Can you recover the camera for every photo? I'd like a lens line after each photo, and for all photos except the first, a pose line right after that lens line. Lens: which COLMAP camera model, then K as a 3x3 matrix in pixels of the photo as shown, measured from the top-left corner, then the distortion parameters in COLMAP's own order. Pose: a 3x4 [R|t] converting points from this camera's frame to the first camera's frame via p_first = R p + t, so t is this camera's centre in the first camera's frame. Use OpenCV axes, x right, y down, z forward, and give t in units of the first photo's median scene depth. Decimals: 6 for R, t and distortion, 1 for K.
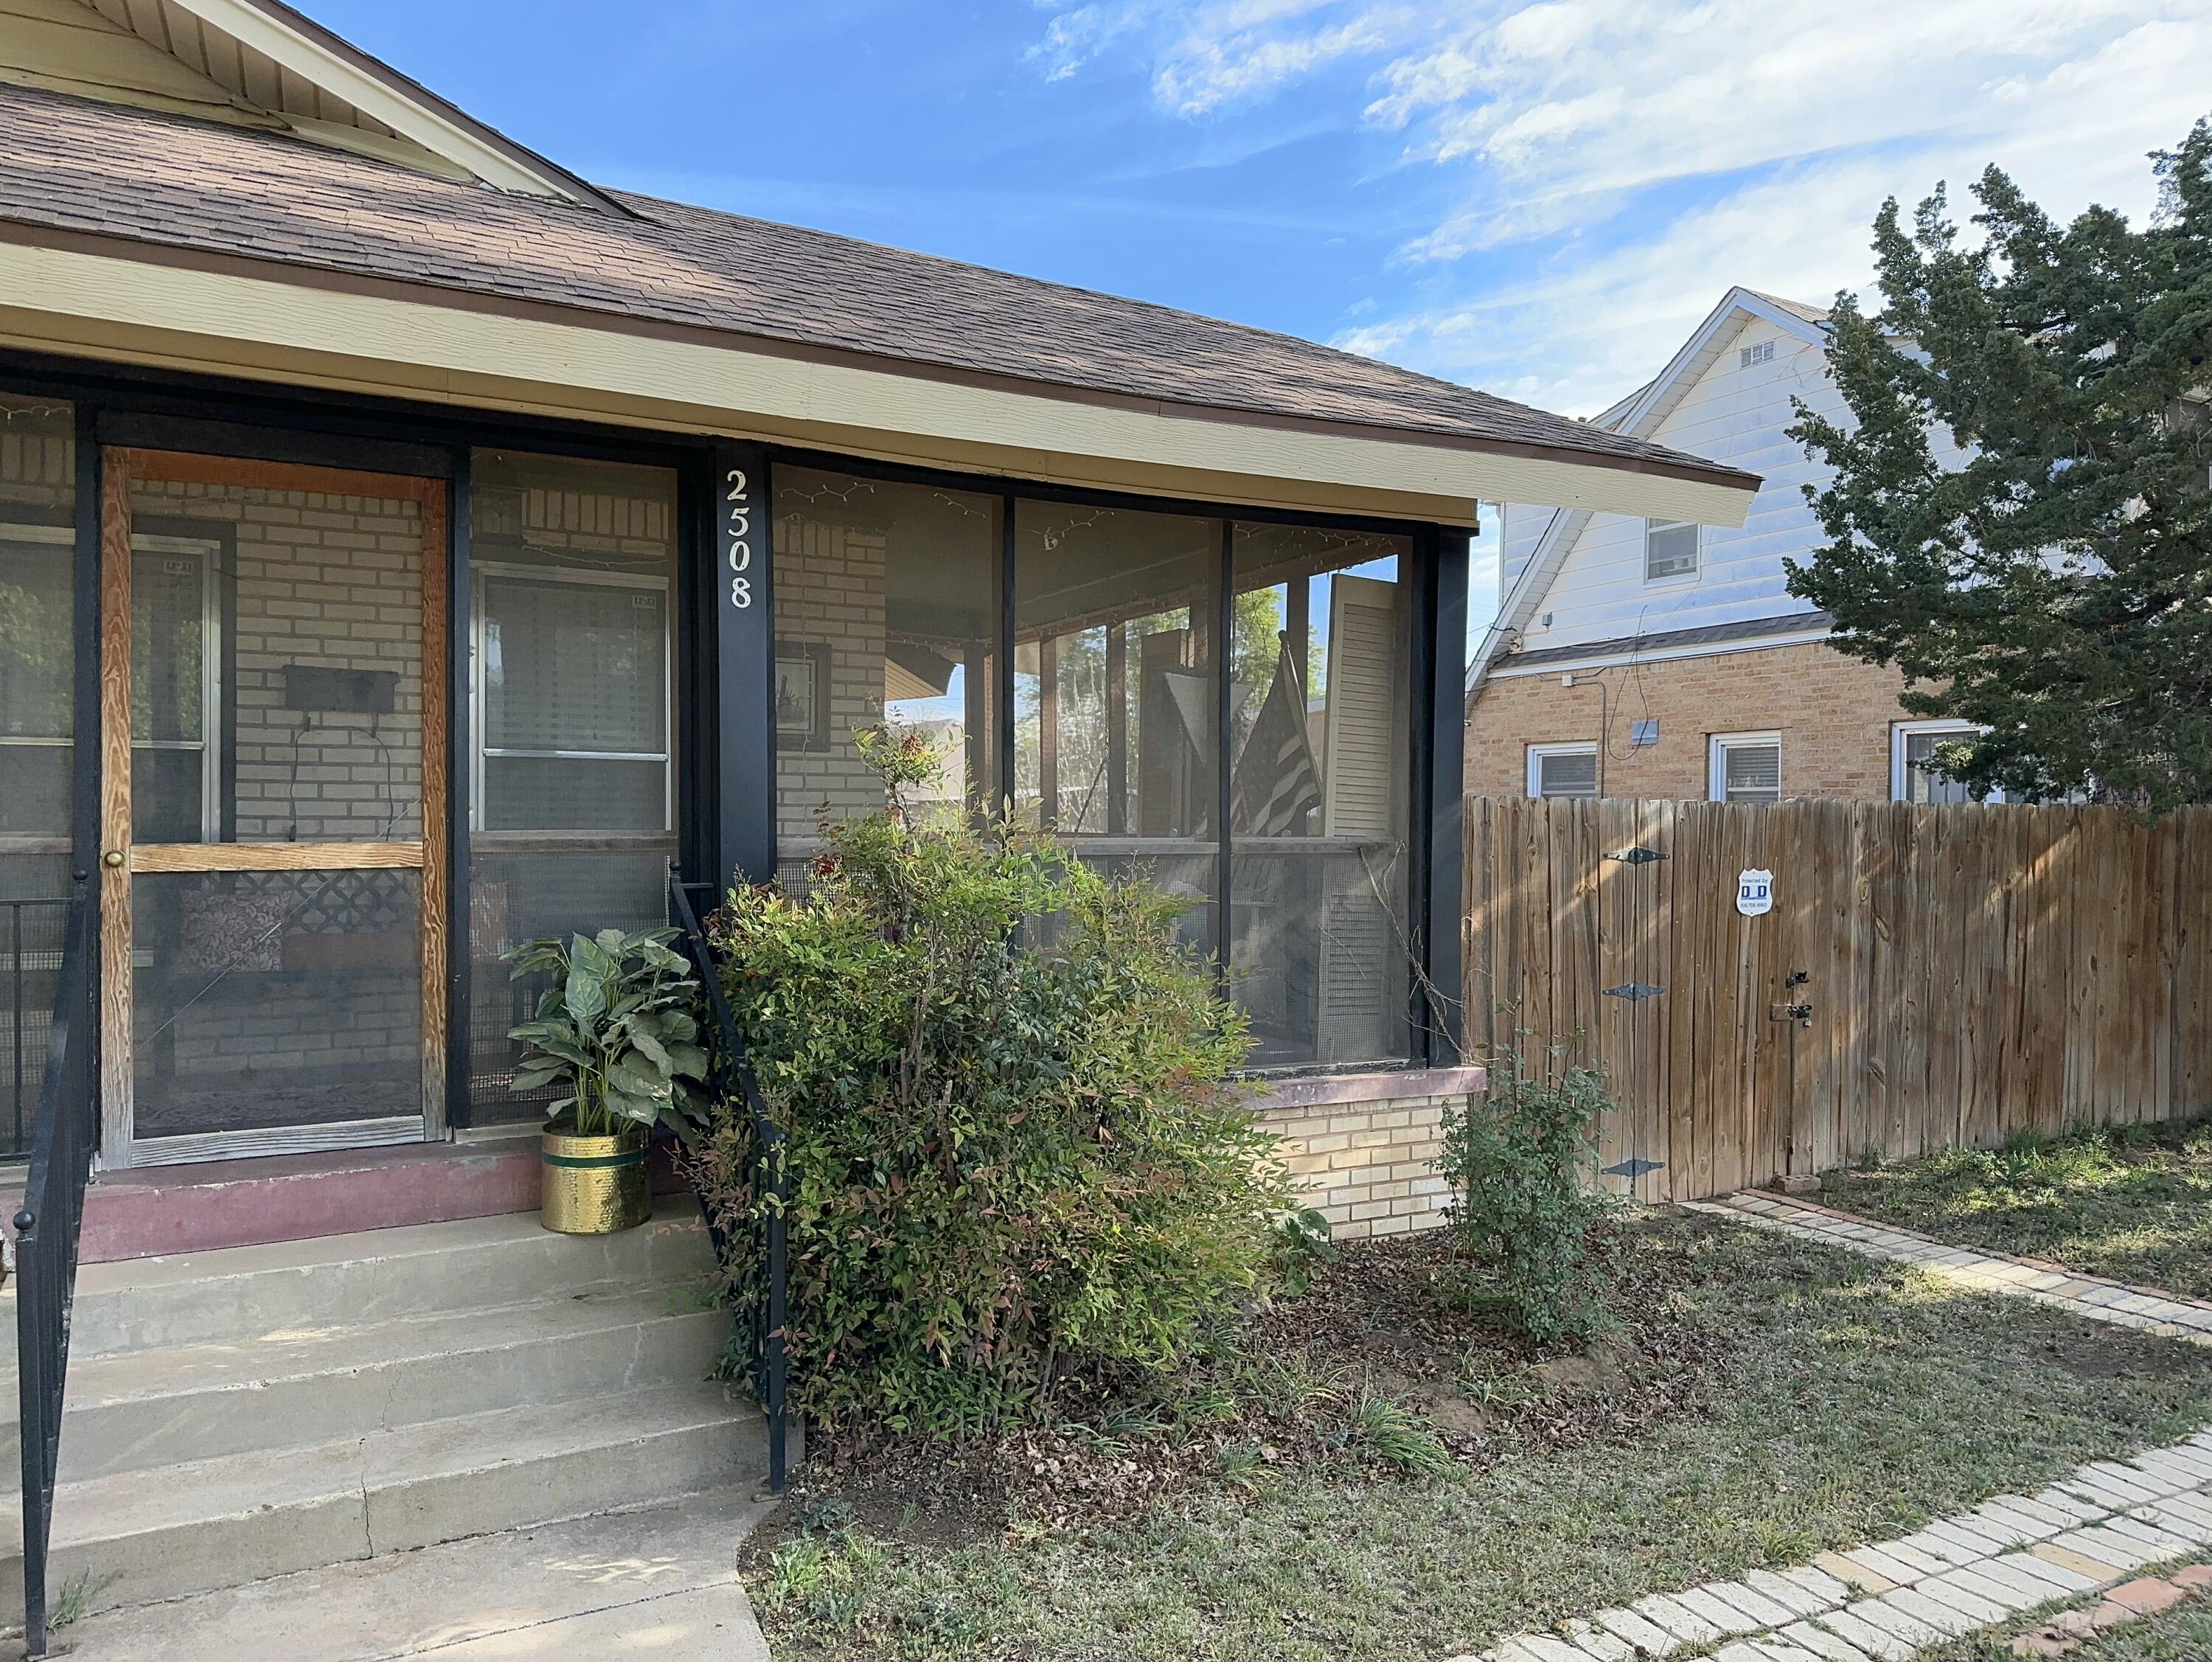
lens RADIAL K [[1540.8, 0, 1106.0], [0, 1540.8, 831.0], [0, 0, 1]] dist [0.066615, -0.074278]
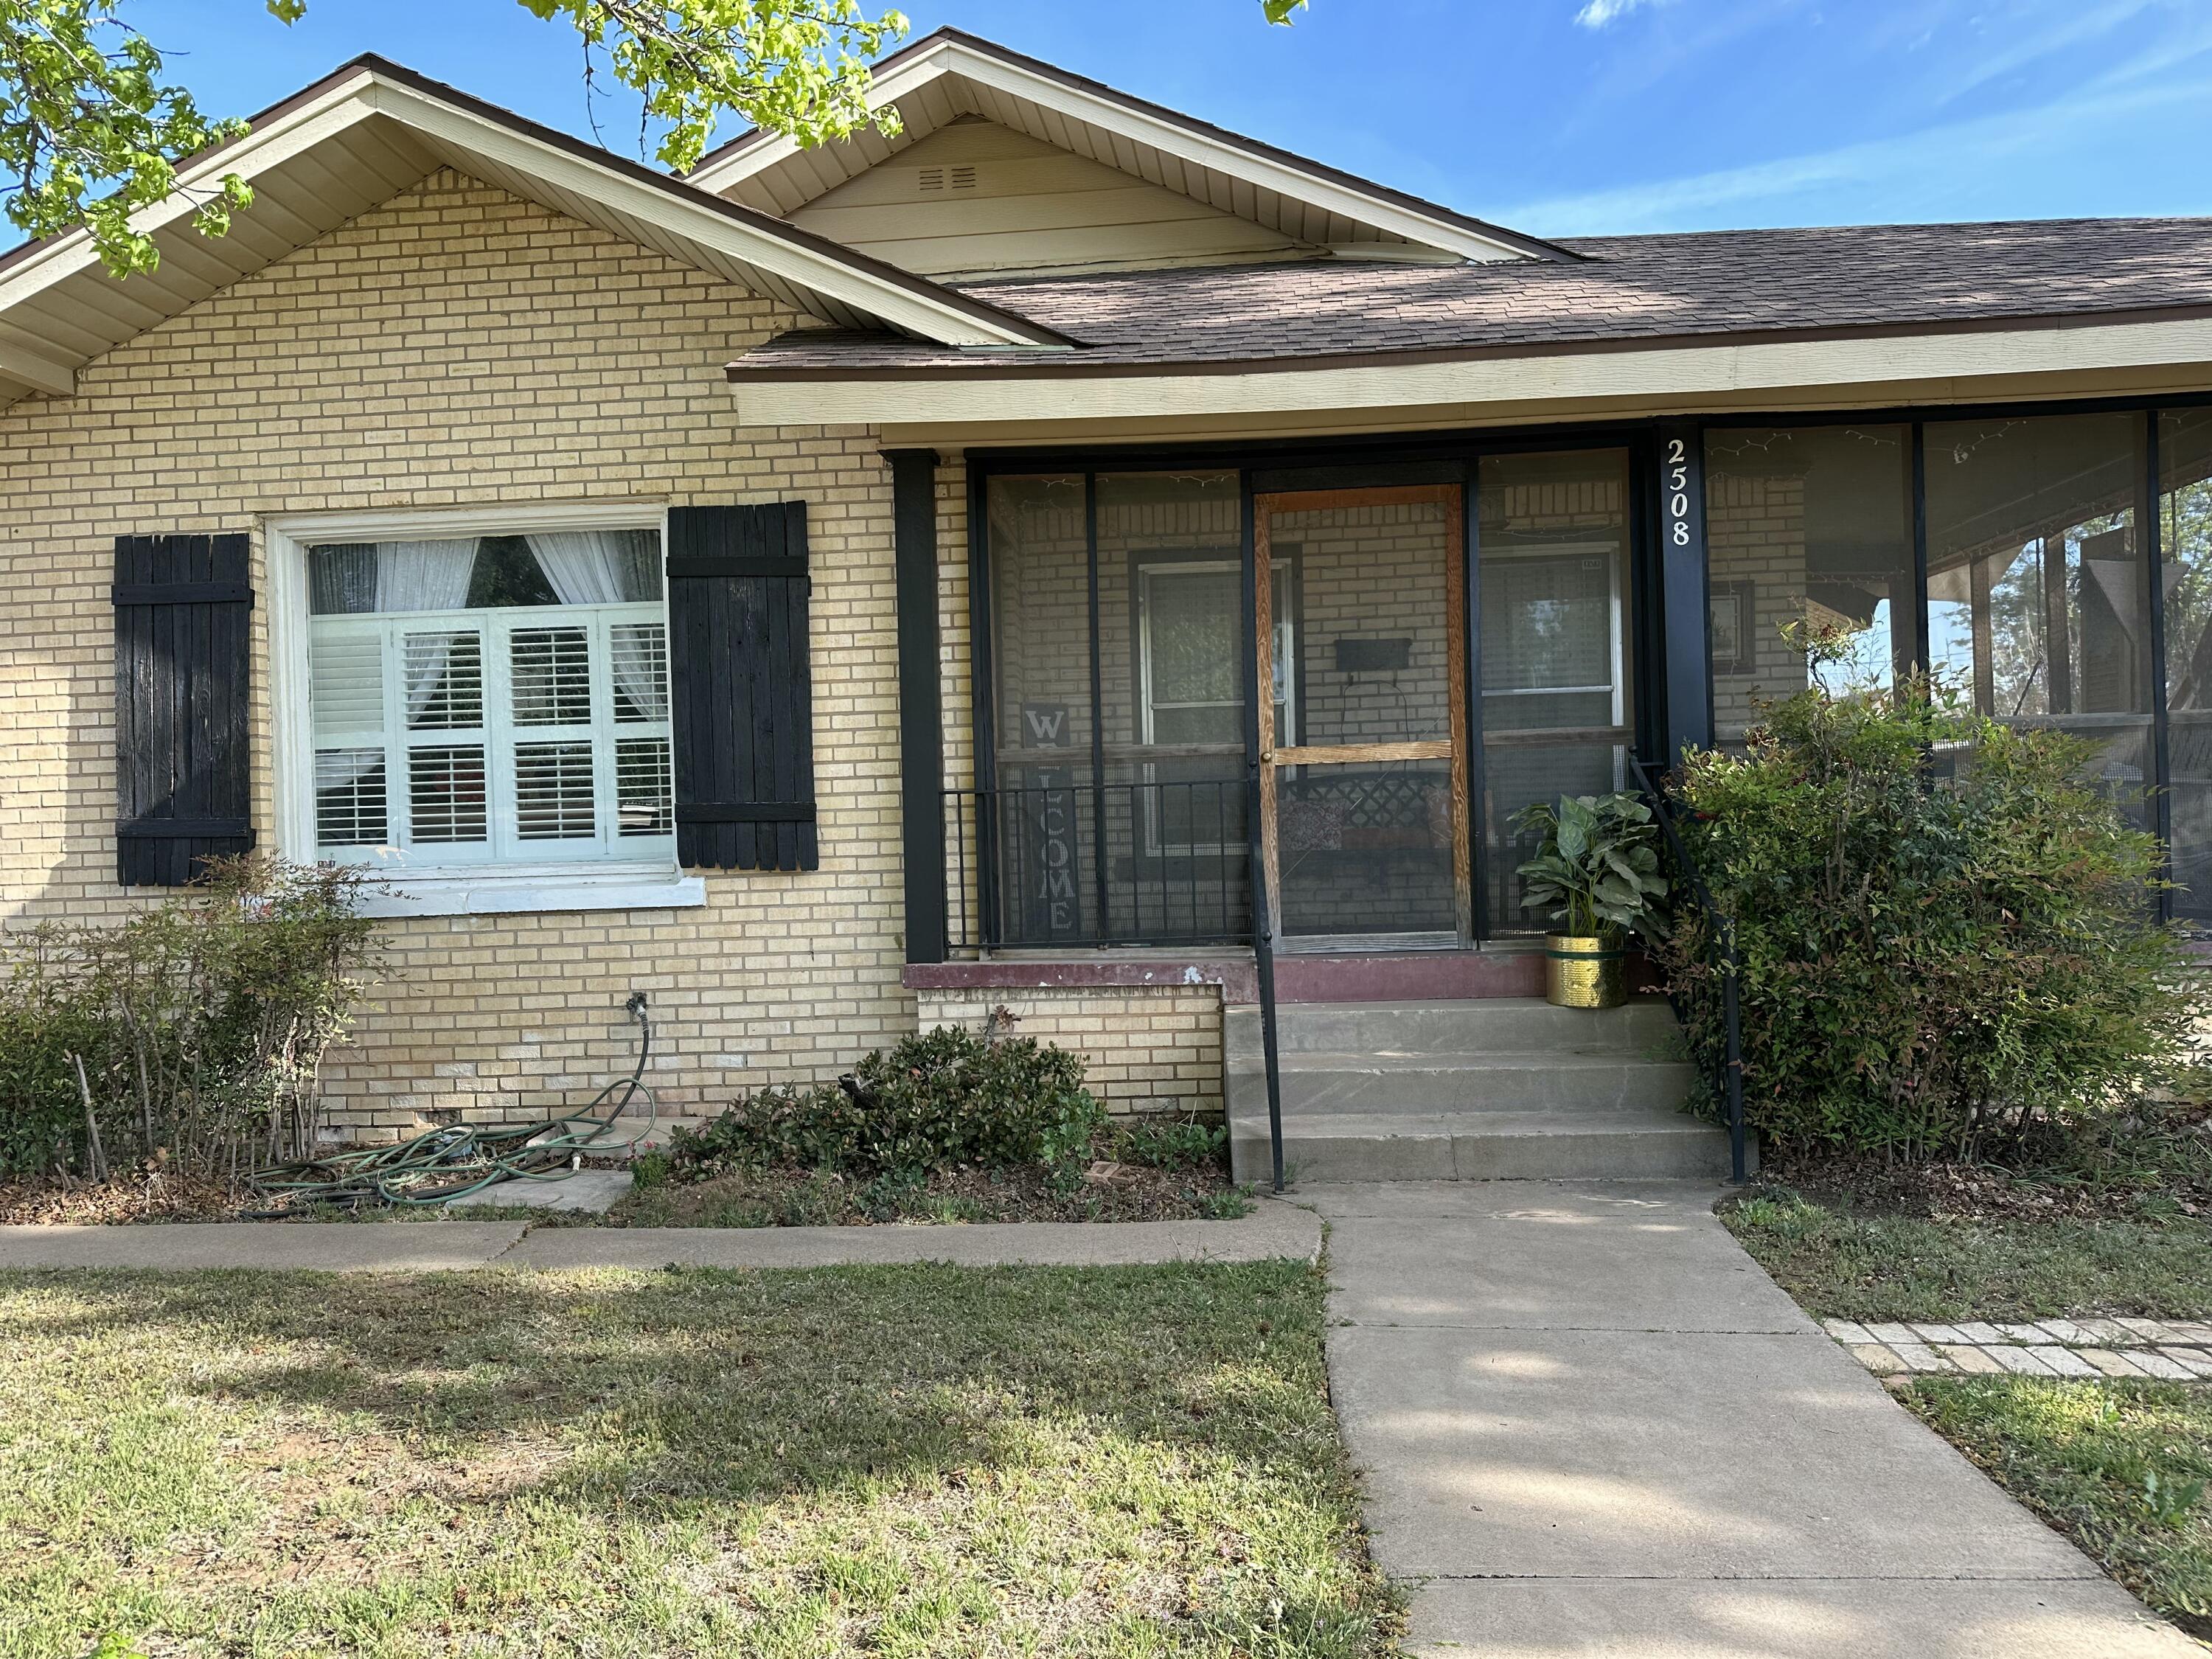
lens RADIAL K [[1540.8, 0, 1106.0], [0, 1540.8, 829.5], [0, 0, 1]] dist [0.066615, -0.074278]
pose [[0.841119, -0.028461, -0.540100, 0.057113], [0.024874, 0.999593, -0.013937, 0.104291], [0.540277, -0.001712, 0.841485, -0.369490]]
